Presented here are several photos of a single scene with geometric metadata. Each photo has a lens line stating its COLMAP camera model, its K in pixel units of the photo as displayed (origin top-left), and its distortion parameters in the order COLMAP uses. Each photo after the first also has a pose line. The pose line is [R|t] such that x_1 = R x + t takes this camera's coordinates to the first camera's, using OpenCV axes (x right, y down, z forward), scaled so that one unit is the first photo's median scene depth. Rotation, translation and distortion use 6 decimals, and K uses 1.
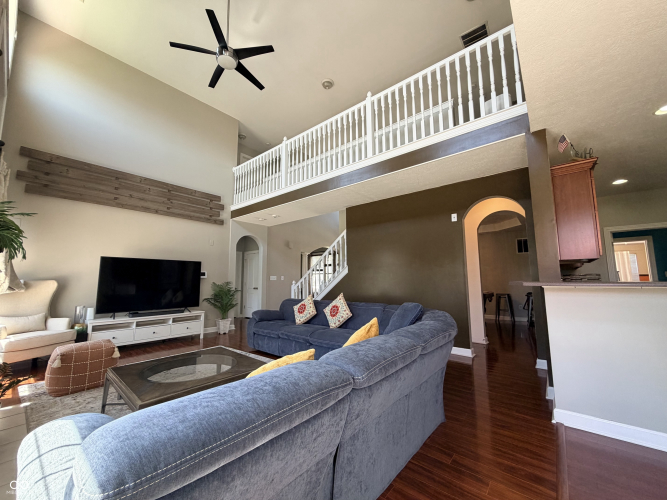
lens RADIAL K [[266.1, 0, 330.4], [0, 266.1, 249.9], [0, 0, 1]] dist [0.001583, -0.000069]
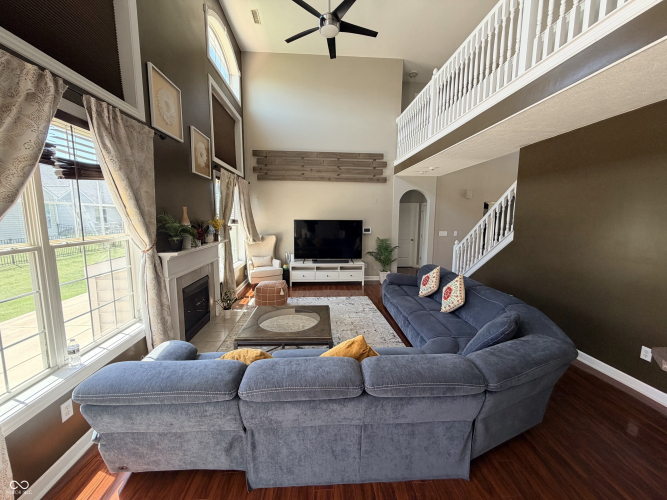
lens RADIAL K [[266.1, 0, 330.4], [0, 266.1, 249.9], [0, 0, 1]] dist [0.001583, -0.000069]
pose [[0.691489, 0.102332, -0.715103, 0.297679], [0.071005, 0.975494, 0.208254, -0.096202], [0.718889, -0.194781, 0.667277, 0.149826]]
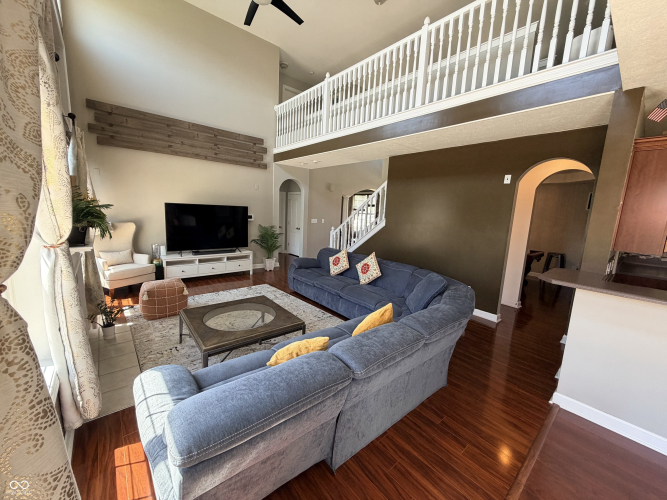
lens RADIAL K [[266.1, 0, 330.4], [0, 266.1, 249.9], [0, 0, 1]] dist [0.001583, -0.000069]
pose [[0.984759, 0.076187, -0.156352, 0.032145], [-0.032814, 0.964196, 0.263152, -0.100022], [0.170803, -0.254011, 0.952000, -0.017736]]
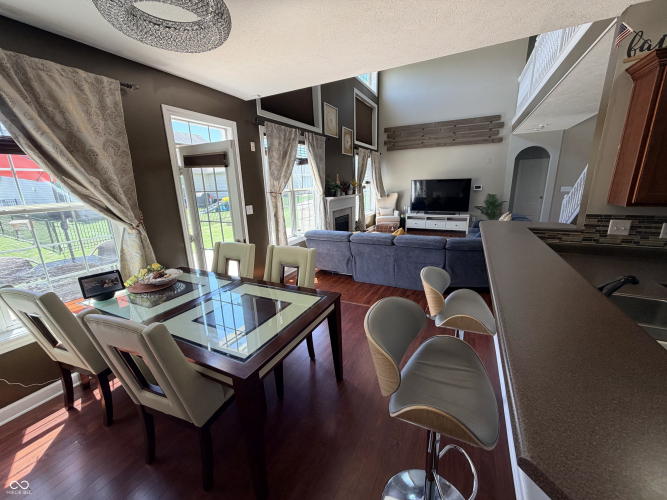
lens RADIAL K [[266.1, 0, 330.4], [0, 266.1, 249.9], [0, 0, 1]] dist [0.001583, -0.000069]
pose [[0.225862, 0.239606, -0.944233, 0.849536], [0.138276, 0.951580, 0.274546, -0.096365], [0.964296, -0.192574, 0.181794, 0.016601]]
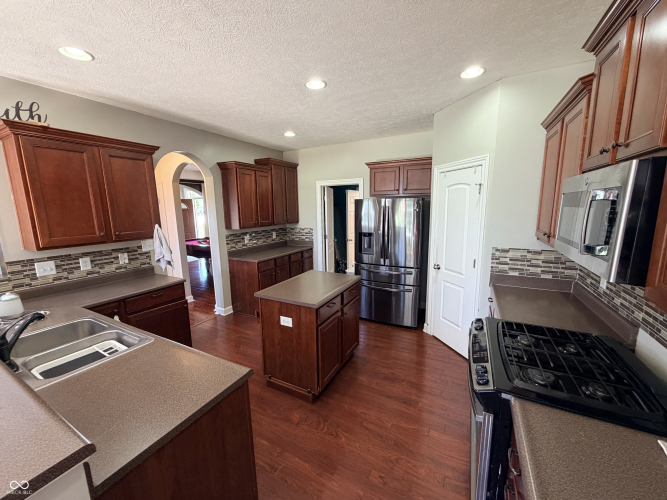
lens RADIAL K [[266.1, 0, 330.4], [0, 266.1, 249.9], [0, 0, 1]] dist [0.001583, -0.000069]
pose [[0.979453, -0.044967, 0.196598, 0.952207], [-0.010110, 0.962653, 0.270549, -0.115012], [-0.201421, -0.266978, 0.942418, 0.011070]]
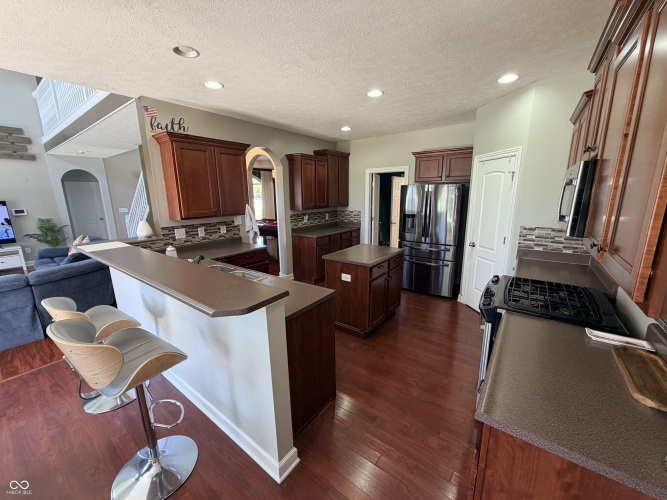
lens RADIAL K [[266.1, 0, 330.4], [0, 266.1, 249.9], [0, 0, 1]] dist [0.001583, -0.000069]
pose [[0.998572, -0.019177, 0.049868, 0.892864], [0.002260, 0.947690, 0.319185, -0.128098], [-0.053380, -0.318617, 0.946379, -0.141570]]
